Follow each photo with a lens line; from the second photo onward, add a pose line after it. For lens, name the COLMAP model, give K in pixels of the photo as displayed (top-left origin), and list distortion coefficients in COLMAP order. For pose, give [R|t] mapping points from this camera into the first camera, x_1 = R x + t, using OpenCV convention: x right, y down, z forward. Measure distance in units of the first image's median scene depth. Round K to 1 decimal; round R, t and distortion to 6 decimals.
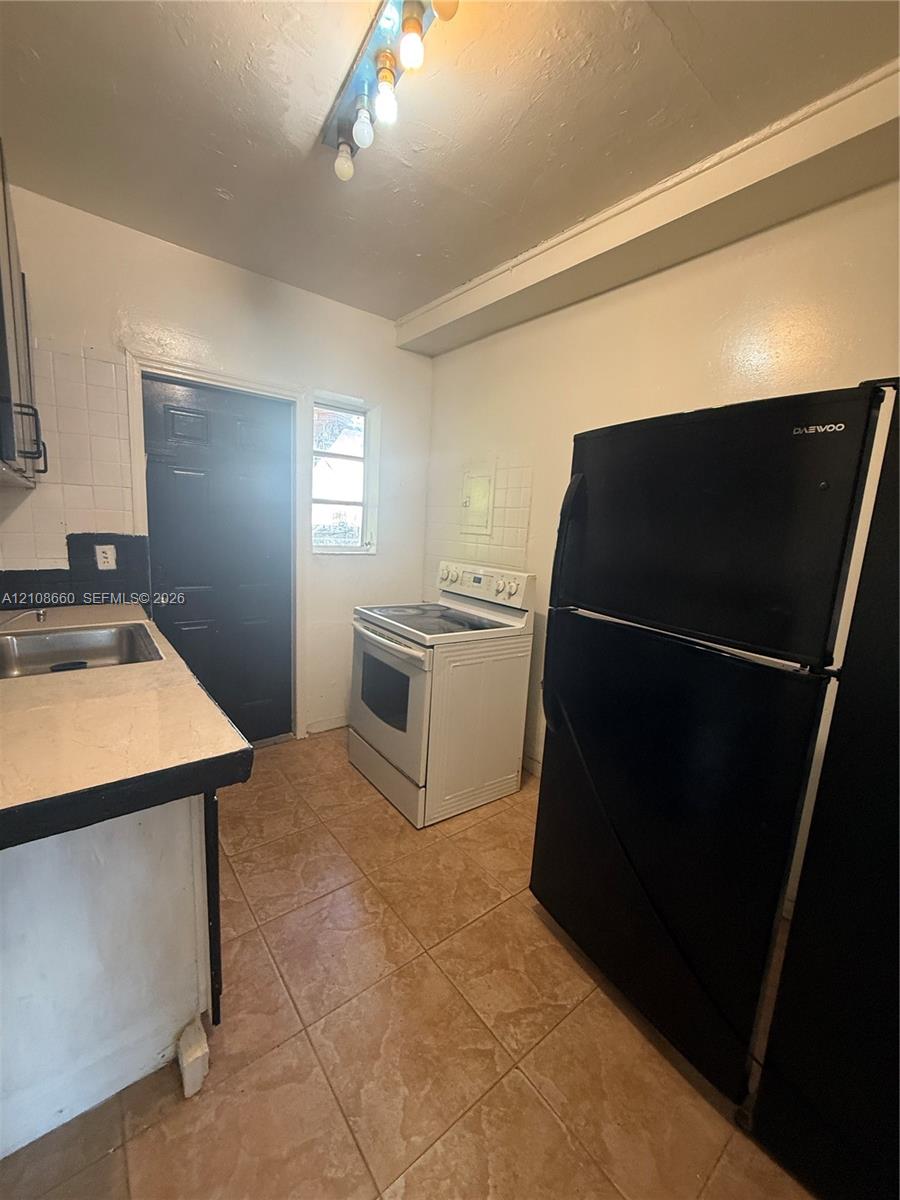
lens RADIAL K [[480.1, 0, 450.9], [0, 480.1, 598.1], [0, 0, 1]] dist [0.000048, 0.000424]
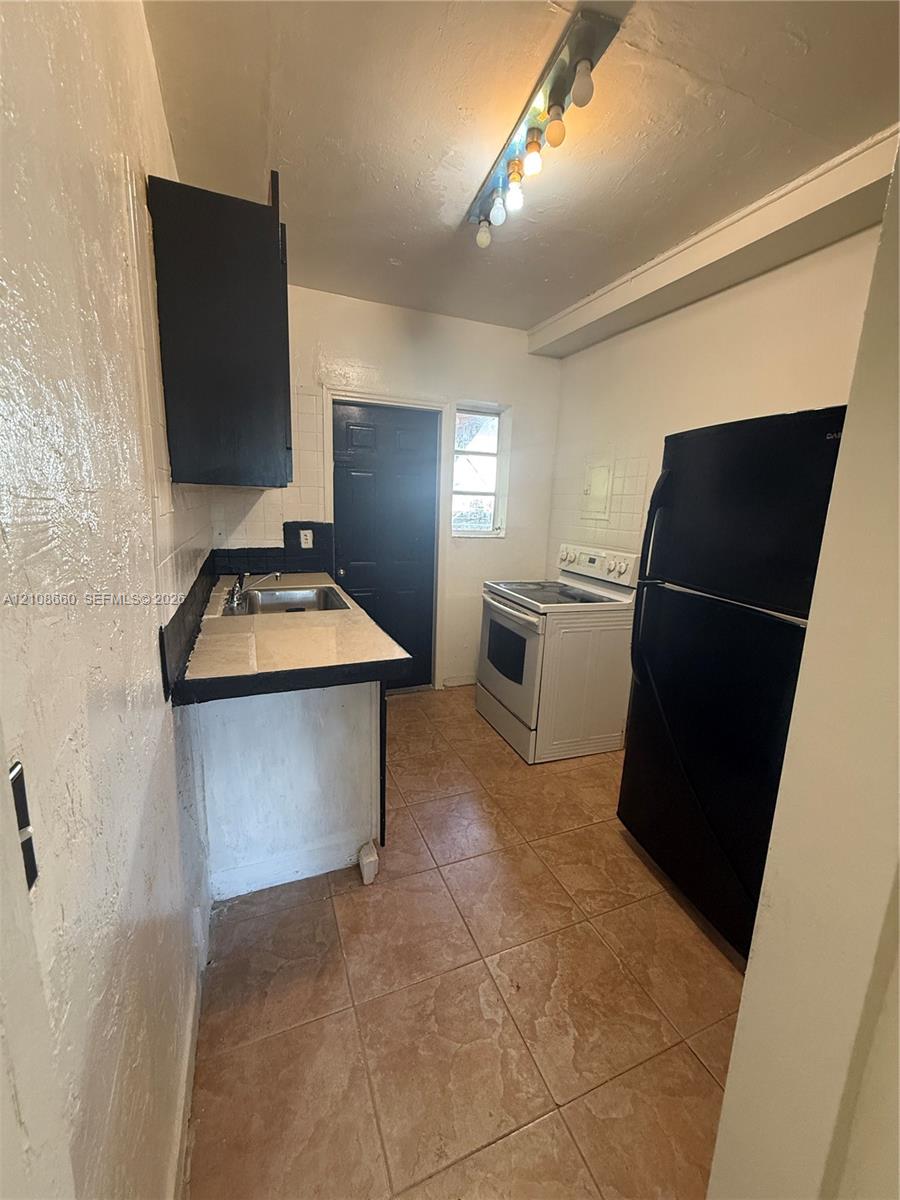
lens RADIAL K [[480.1, 0, 450.9], [0, 480.1, 598.1], [0, 0, 1]] dist [0.000048, 0.000424]
pose [[0.960697, 0.036378, -0.275206, 0.060970], [-0.027748, 0.998995, 0.035190, 0.024243], [0.276210, -0.026171, 0.960741, -0.211757]]
